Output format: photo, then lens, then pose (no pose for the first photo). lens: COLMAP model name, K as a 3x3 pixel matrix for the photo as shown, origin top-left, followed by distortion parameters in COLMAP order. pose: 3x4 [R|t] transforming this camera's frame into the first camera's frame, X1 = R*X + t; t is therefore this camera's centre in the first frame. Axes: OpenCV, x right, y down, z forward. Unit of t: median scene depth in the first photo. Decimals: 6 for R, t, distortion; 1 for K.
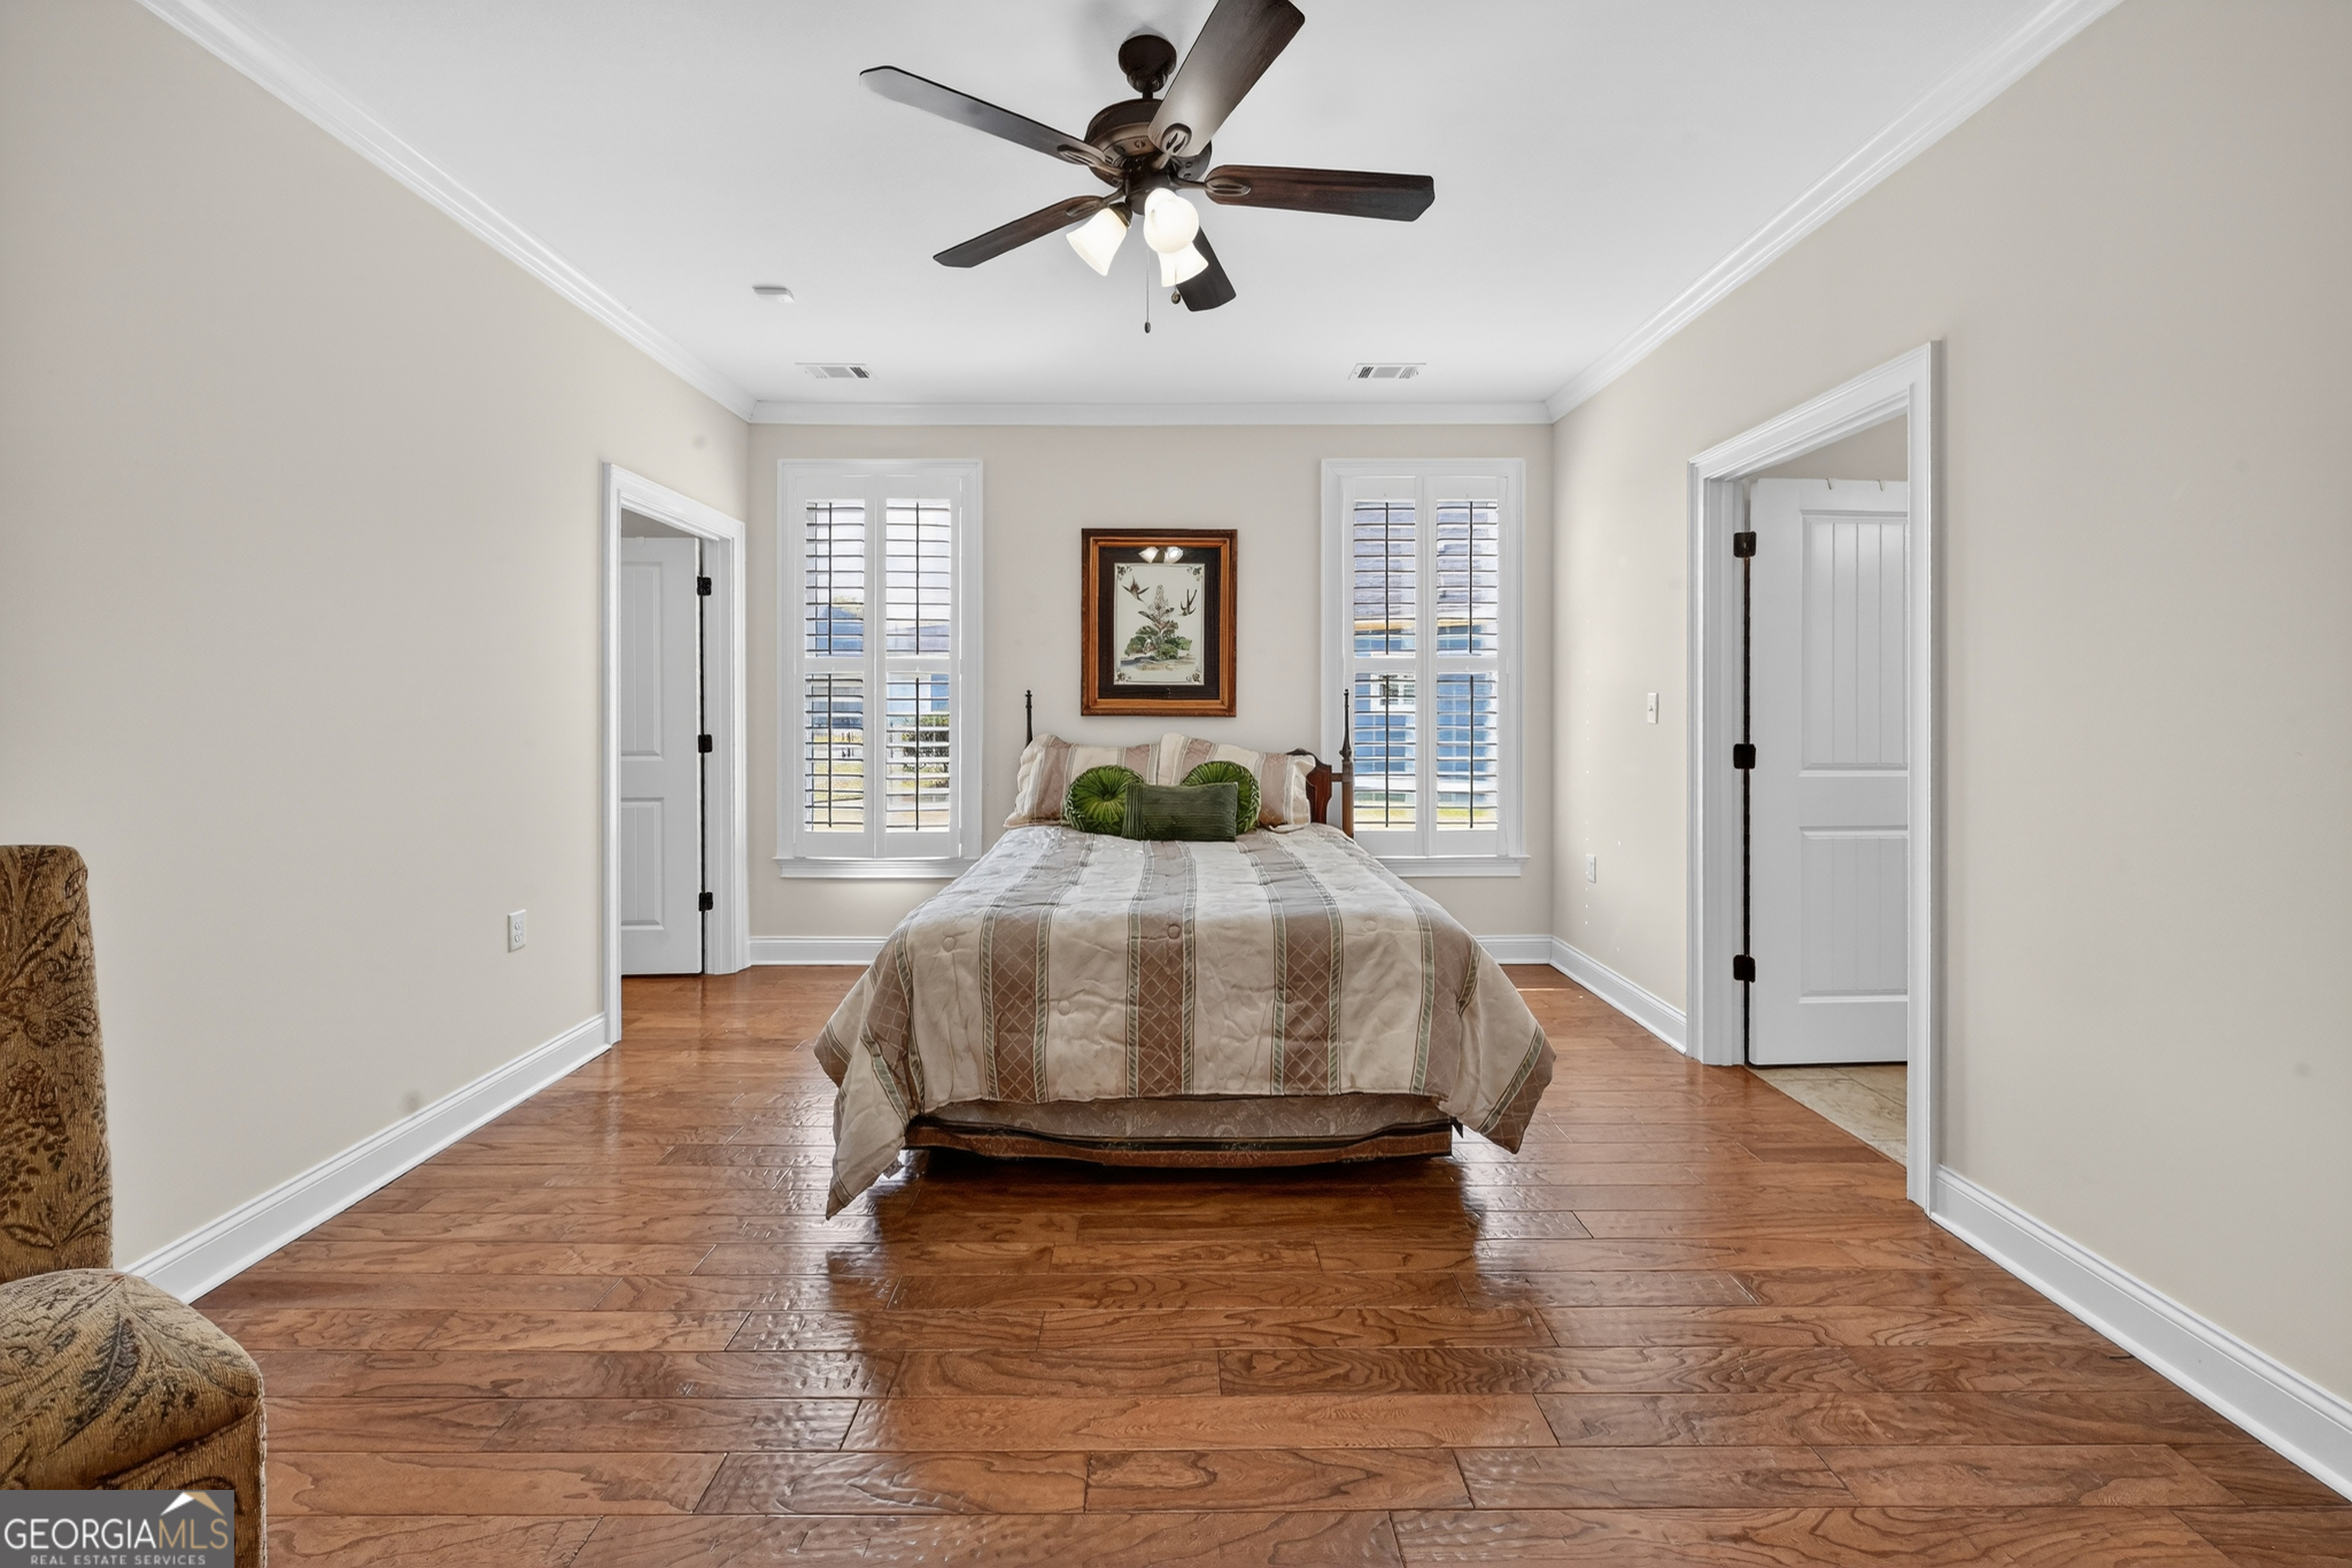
lens RADIAL K [[955.8, 0, 1174.4], [0, 955.8, 716.2], [0, 0, 1]] dist [-0.000929, 0.000016]
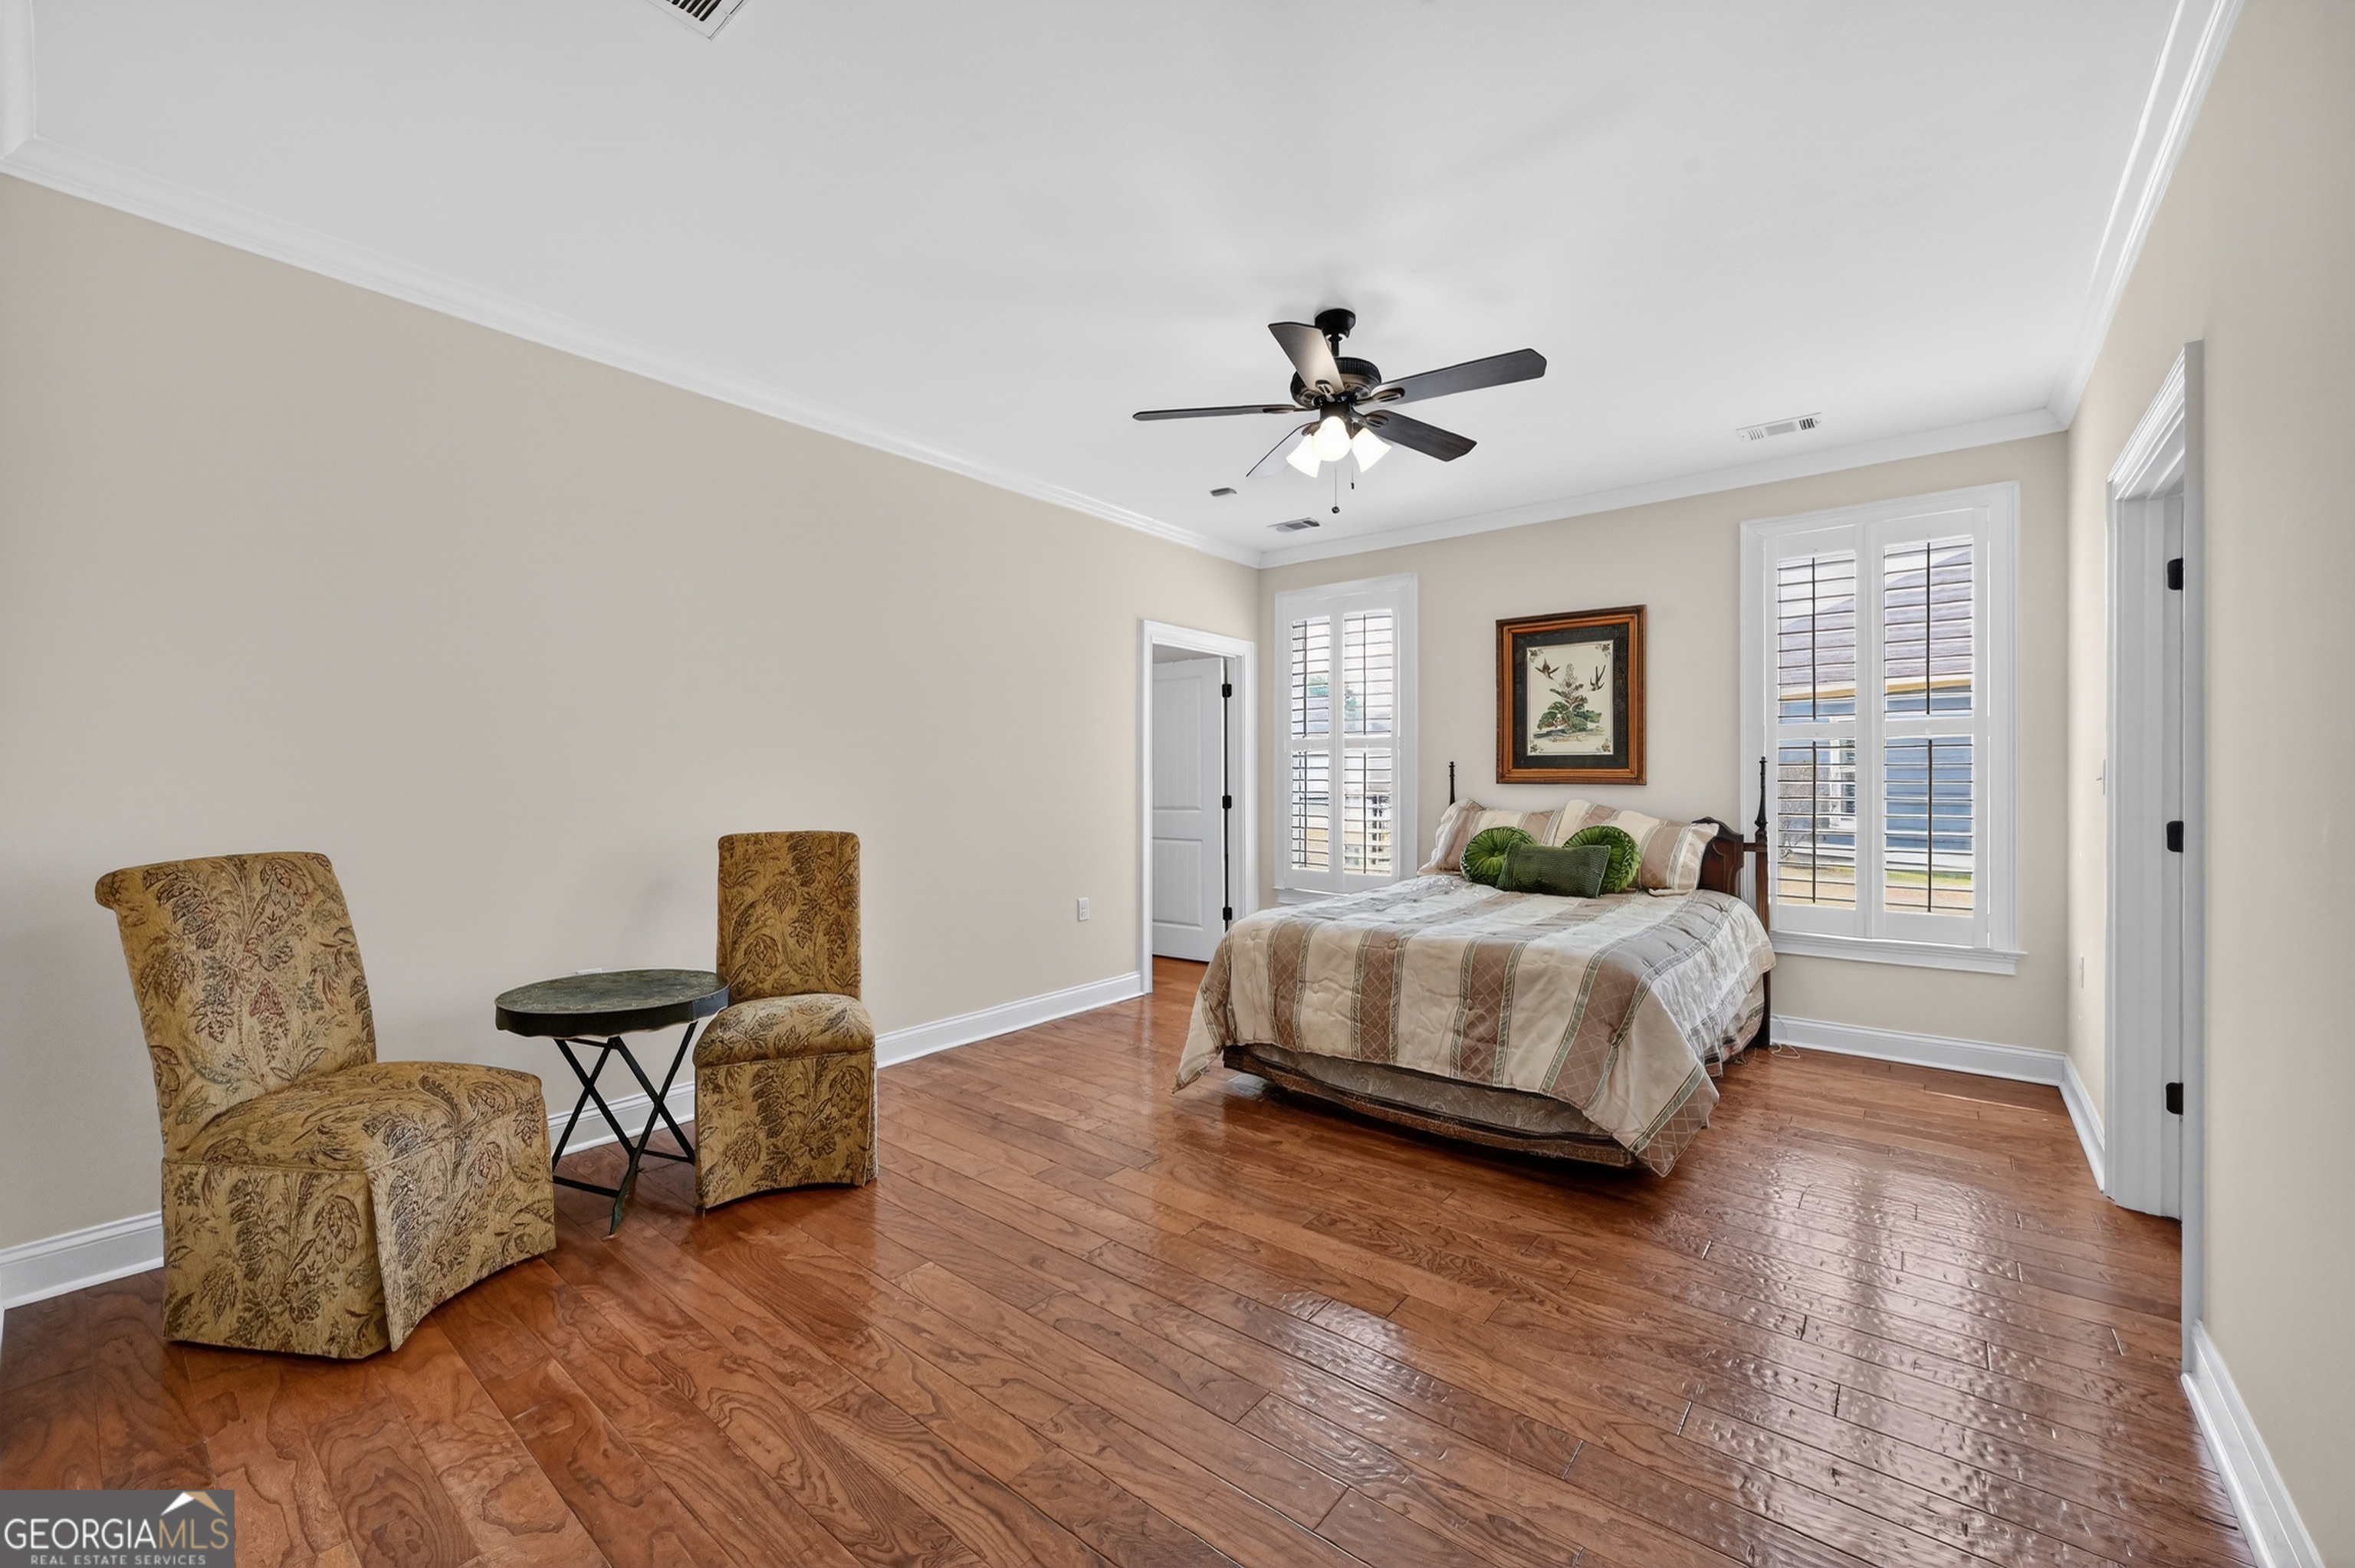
lens RADIAL K [[923.9, 0, 1177.5], [0, 923.9, 786.0], [0, 0, 1]] dist [-0.000553, -0.000082]
pose [[0.773723, 0.005783, -0.633497, 0.333314], [-0.004025, 0.999983, 0.004213, -0.000328], [0.633511, -0.000710, 0.773733, -0.108174]]
